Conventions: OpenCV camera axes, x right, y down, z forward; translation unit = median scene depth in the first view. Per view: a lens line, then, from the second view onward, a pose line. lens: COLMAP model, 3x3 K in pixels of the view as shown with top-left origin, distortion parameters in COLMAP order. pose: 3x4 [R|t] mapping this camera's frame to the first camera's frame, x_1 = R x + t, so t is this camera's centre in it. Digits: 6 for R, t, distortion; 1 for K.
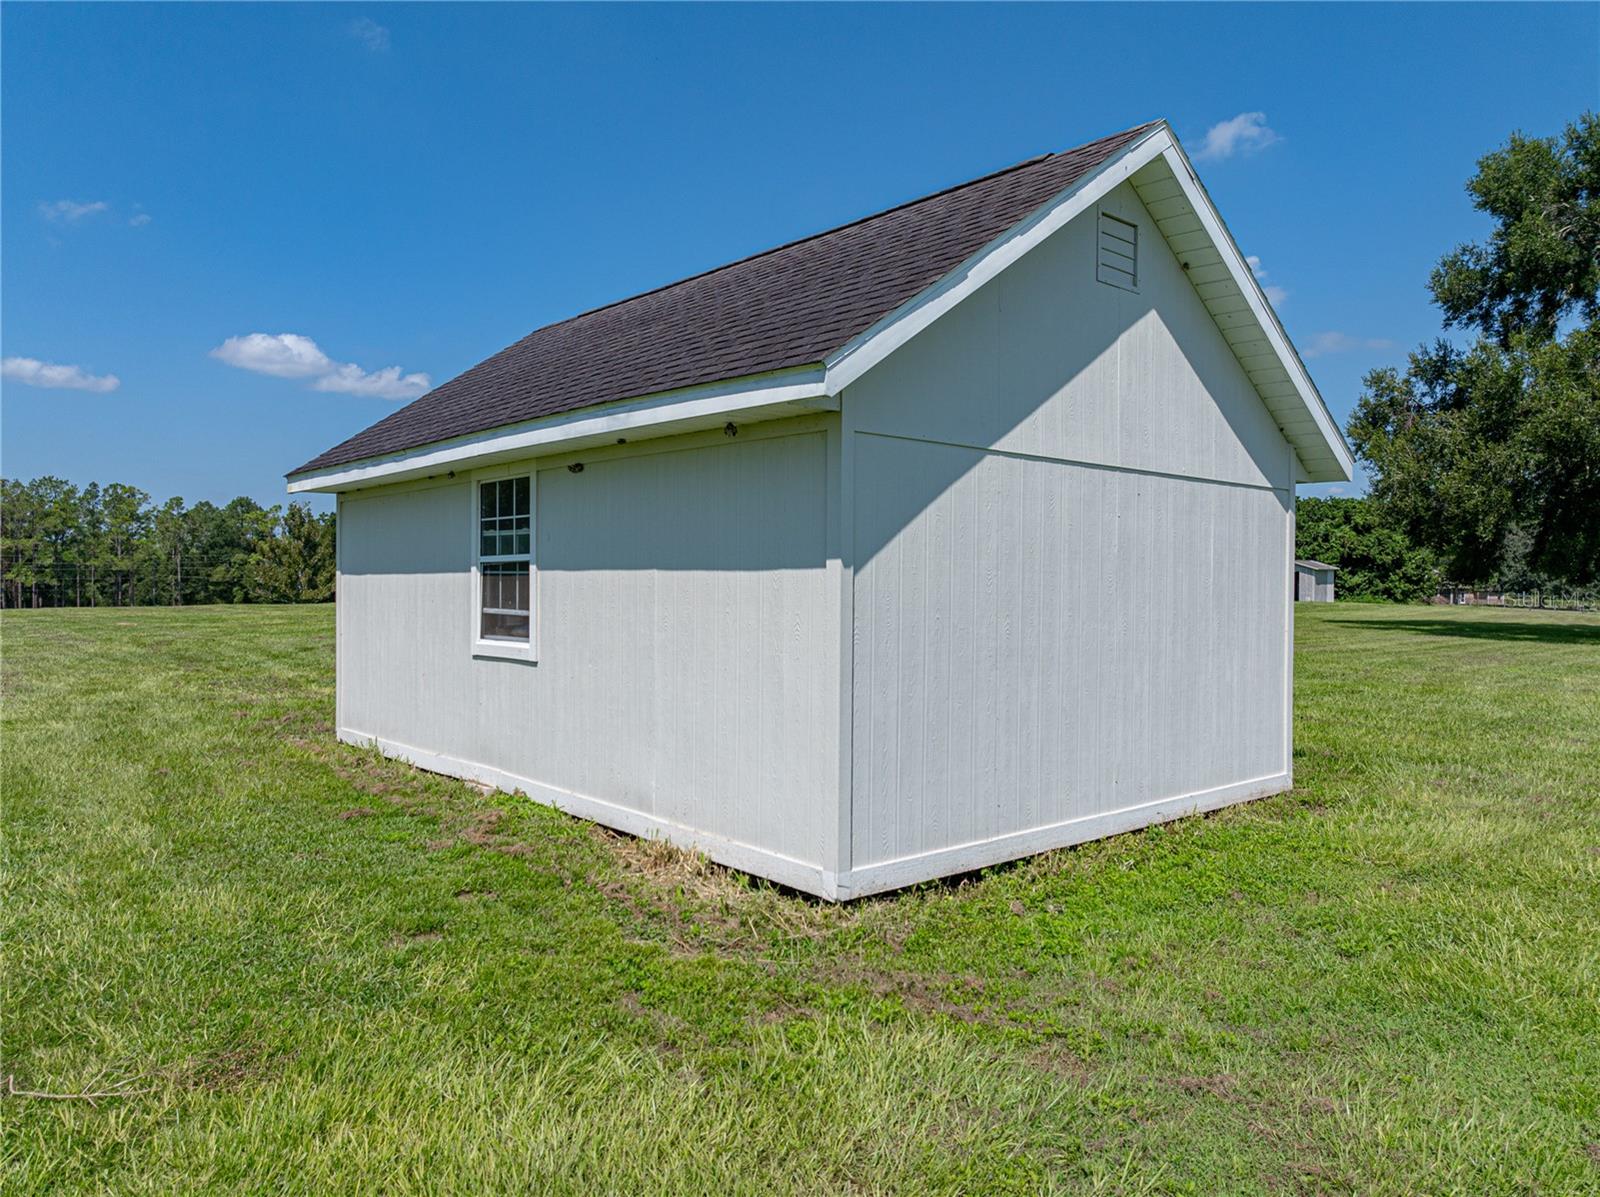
lens RADIAL K [[1113.8, 0, 800.0], [0, 1113.8, 598.5], [0, 0, 1]] dist [-0.025620, 0.001104]
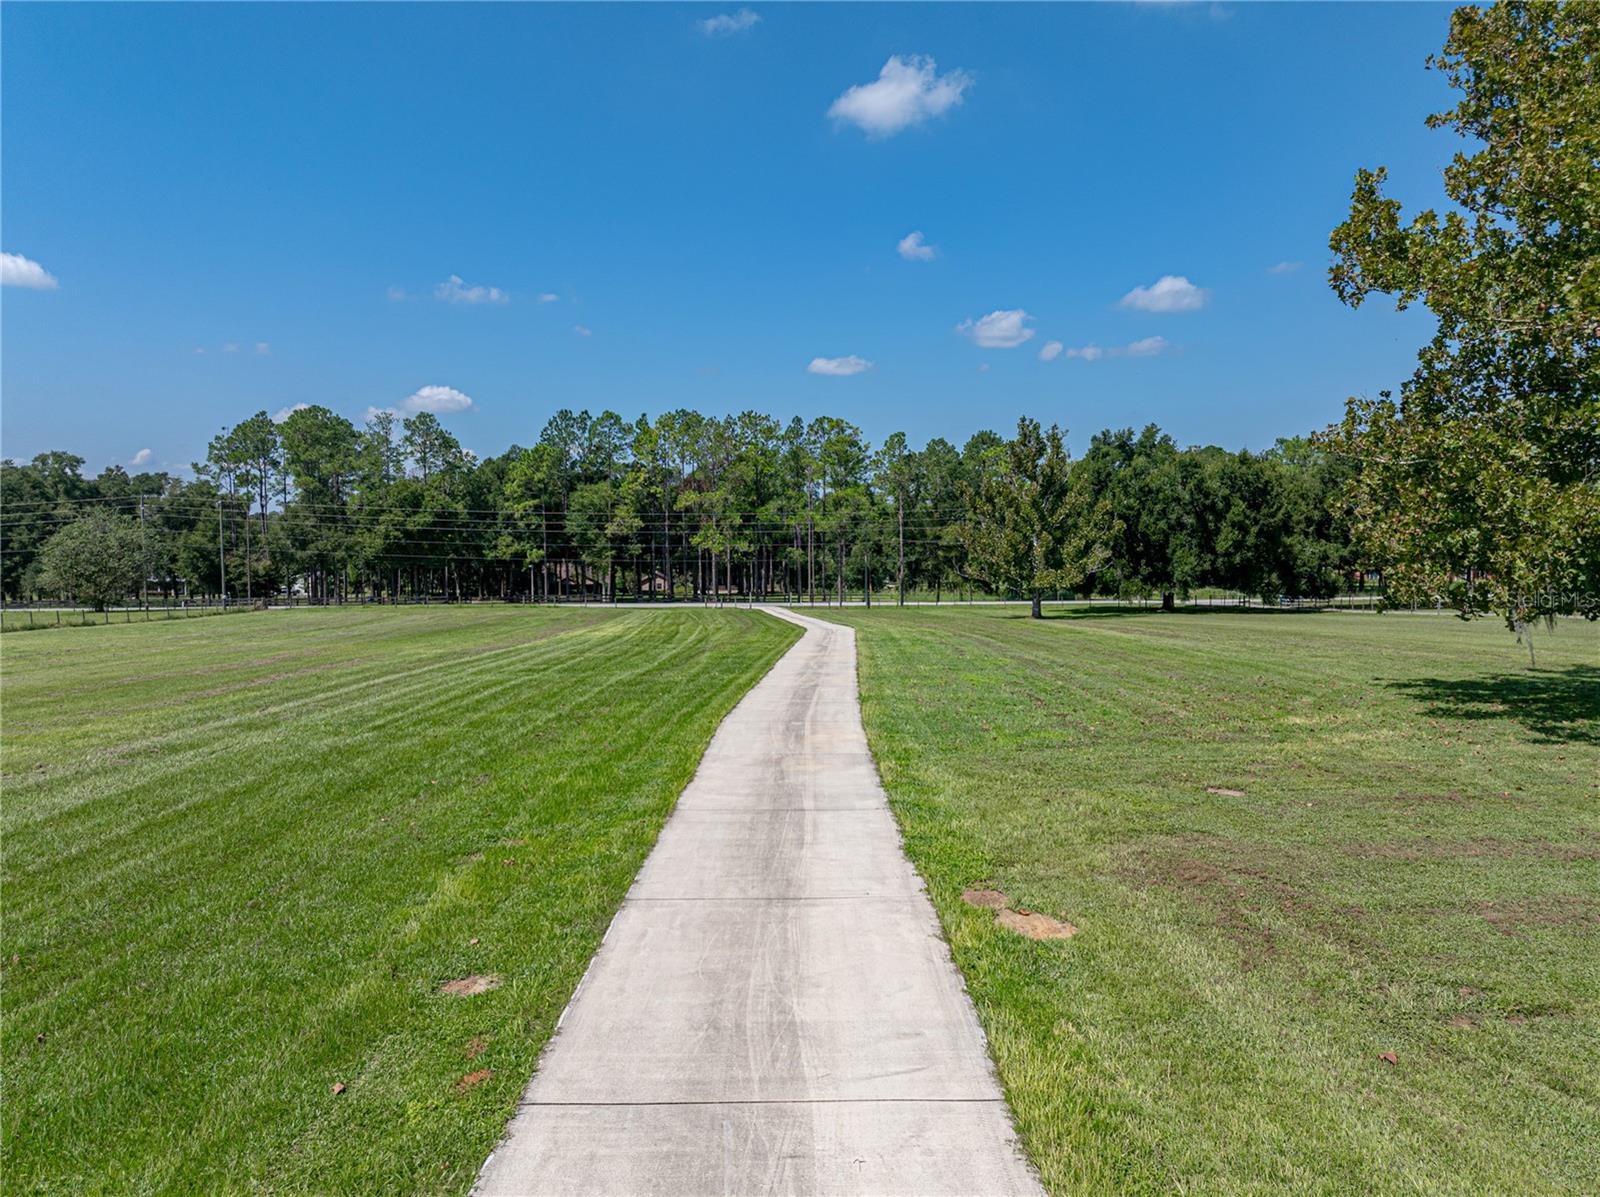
lens RADIAL K [[1113.8, 0, 800.0], [0, 1113.8, 598.5], [0, 0, 1]] dist [-0.025620, 0.001104]
pose [[0.783490, 0.034033, -0.620471, -0.159891], [-0.007277, 0.998933, 0.045602, -0.014924], [0.621361, -0.031213, 0.782902, 0.400816]]
